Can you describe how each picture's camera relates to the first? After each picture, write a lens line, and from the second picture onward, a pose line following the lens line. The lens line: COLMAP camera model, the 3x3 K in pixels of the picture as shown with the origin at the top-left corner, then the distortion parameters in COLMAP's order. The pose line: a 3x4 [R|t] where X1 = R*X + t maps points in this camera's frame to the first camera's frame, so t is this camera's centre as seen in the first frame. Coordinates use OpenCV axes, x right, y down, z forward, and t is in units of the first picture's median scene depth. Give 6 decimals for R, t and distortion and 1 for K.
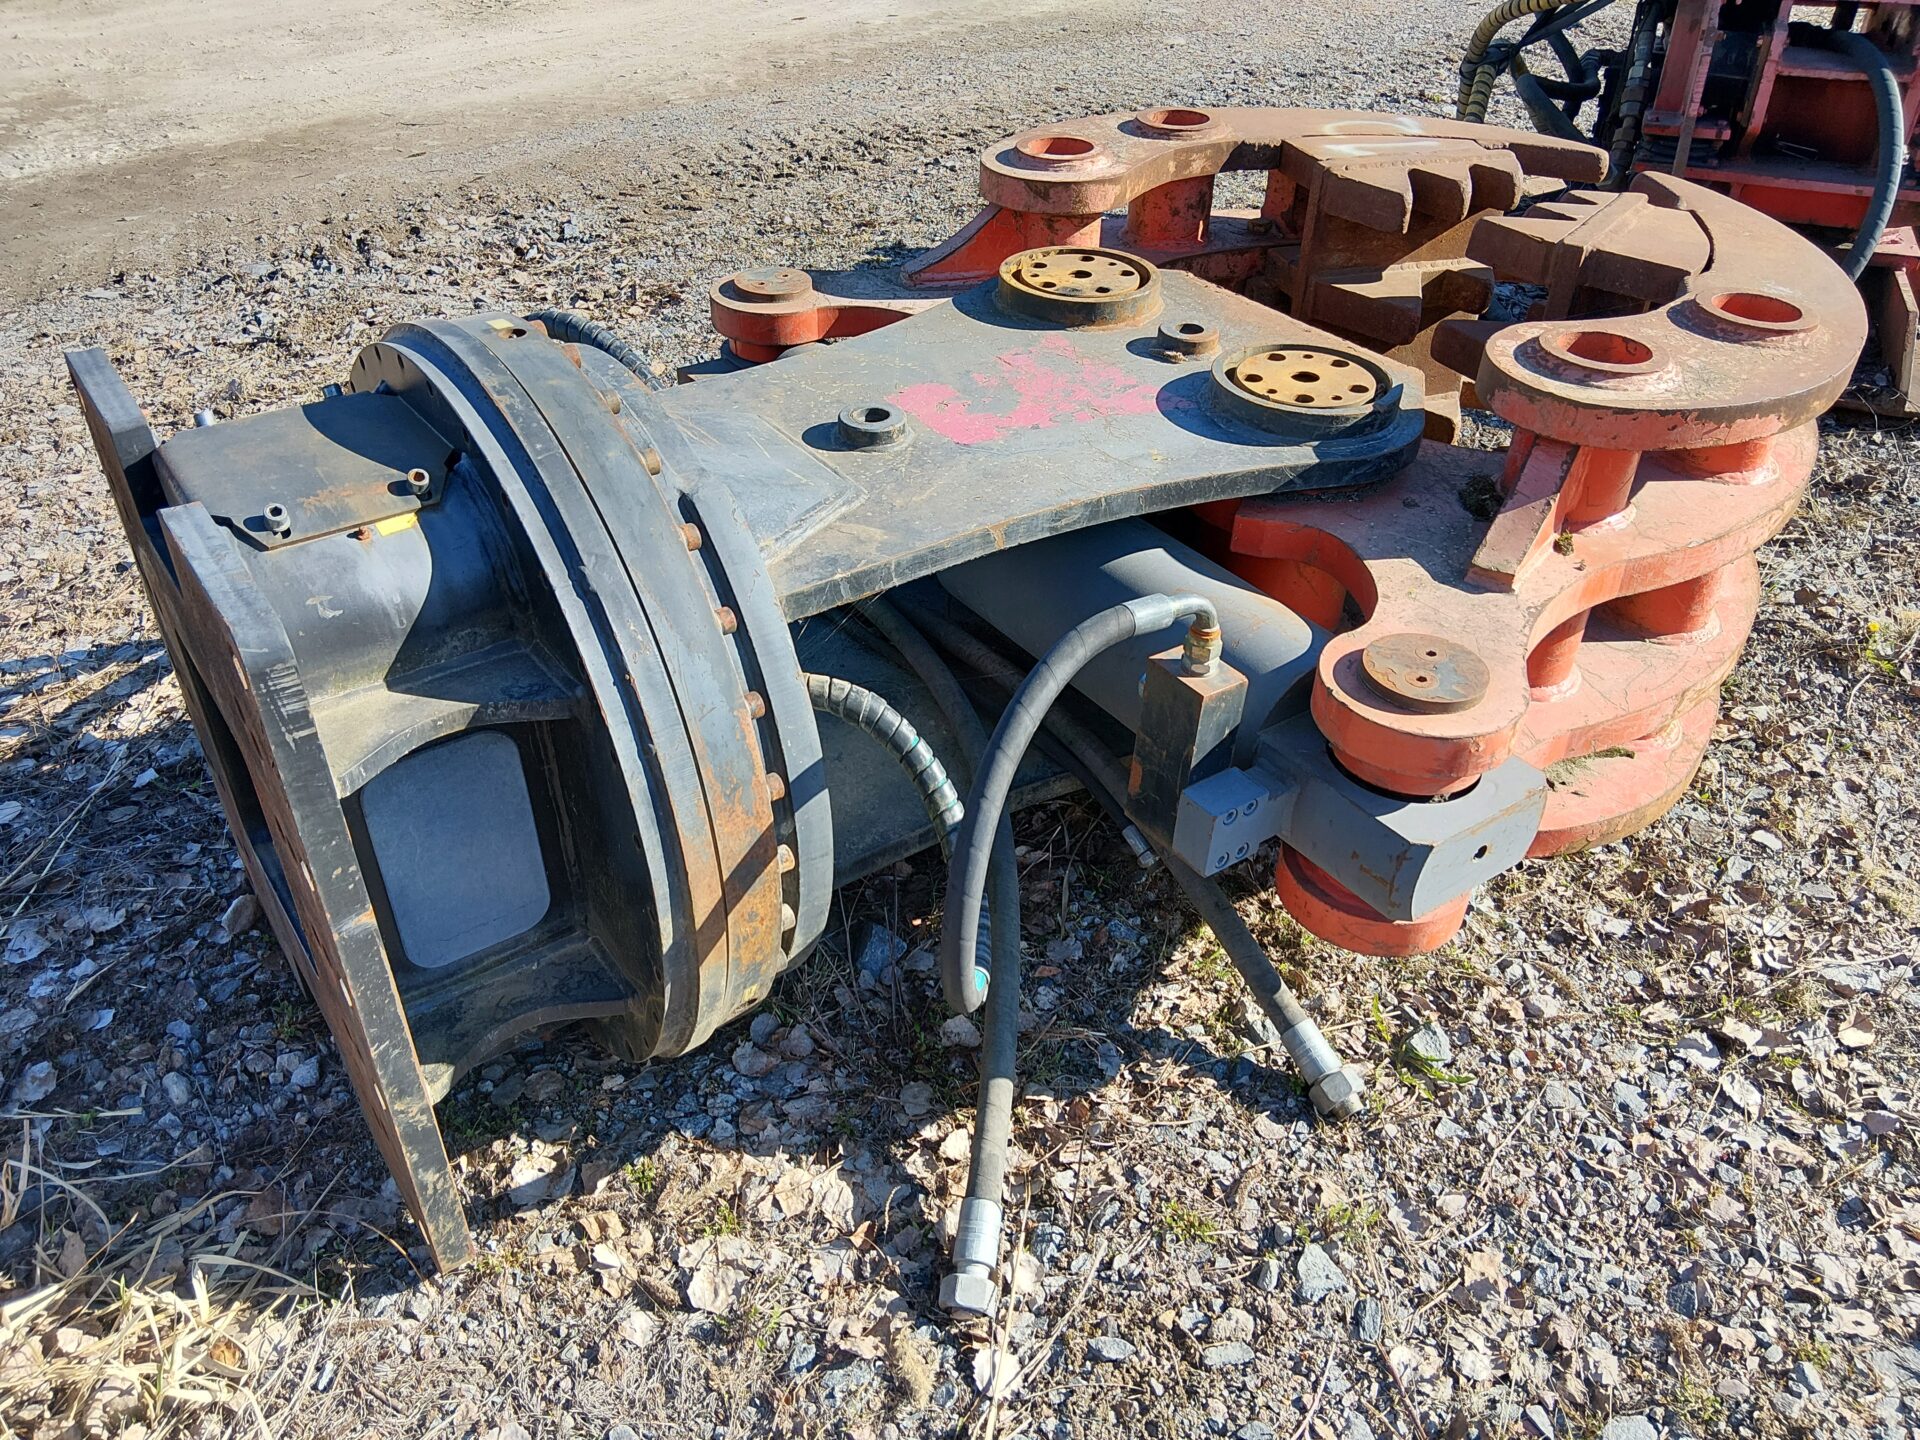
lens RADIAL K [[1426.4, 0, 964.8], [0, 1426.4, 724.1], [0, 0, 1]] dist [0.021992, -0.052523]
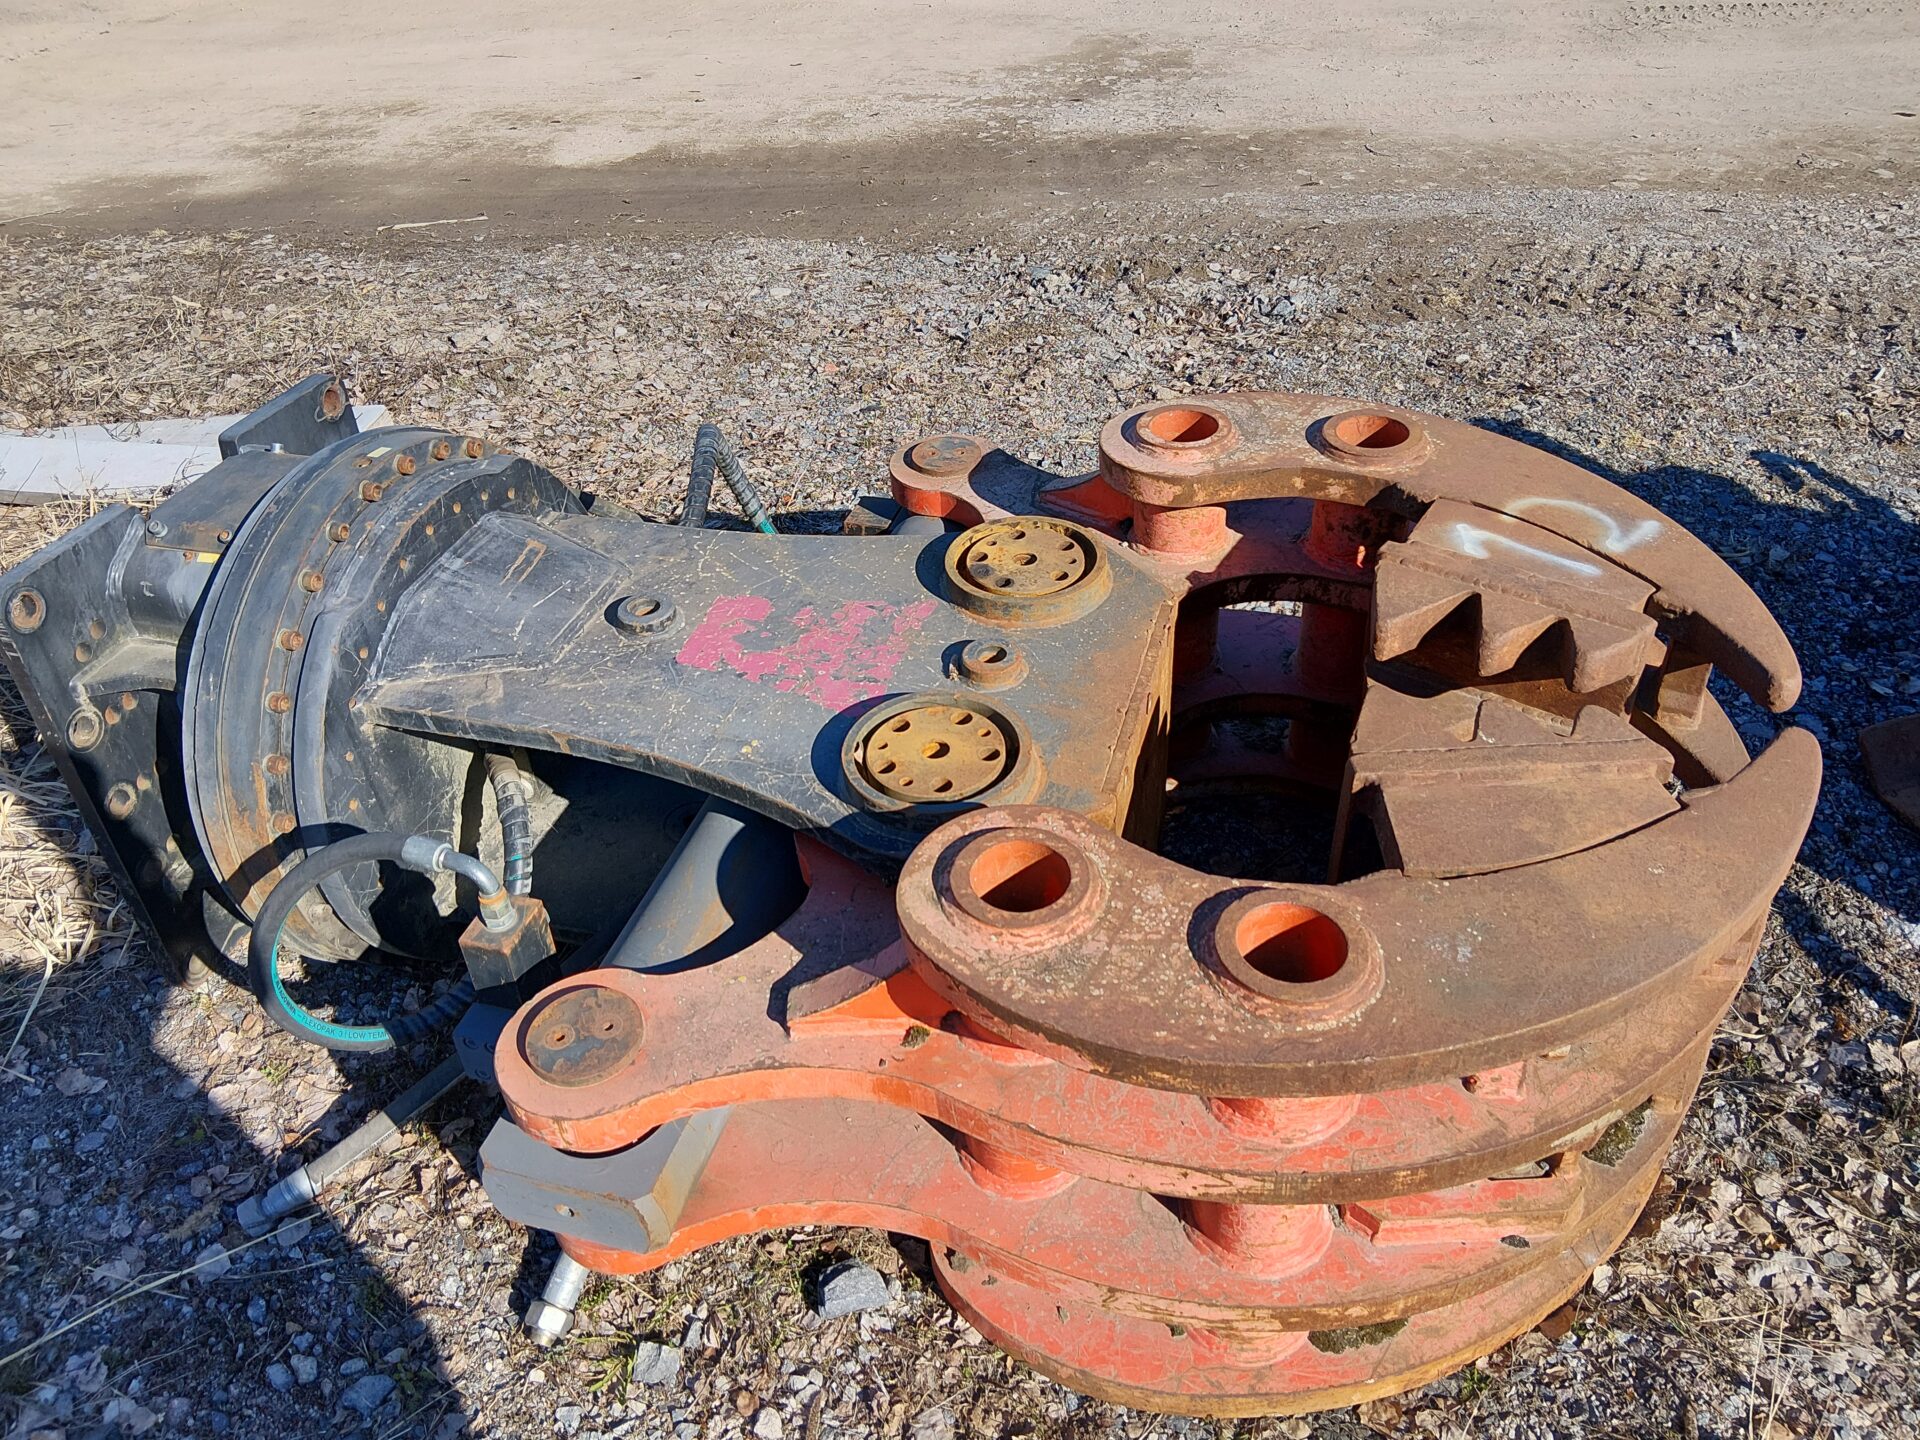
lens RADIAL K [[1426.4, 0, 962.9], [0, 1426.4, 716.7], [0, 0, 1]] dist [0.021992, -0.052523]
pose [[0.621728, 0.445523, -0.644177, 0.544423], [-0.412714, 0.885365, 0.214001, -0.300800], [0.665674, 0.132810, 0.734329, 0.181403]]
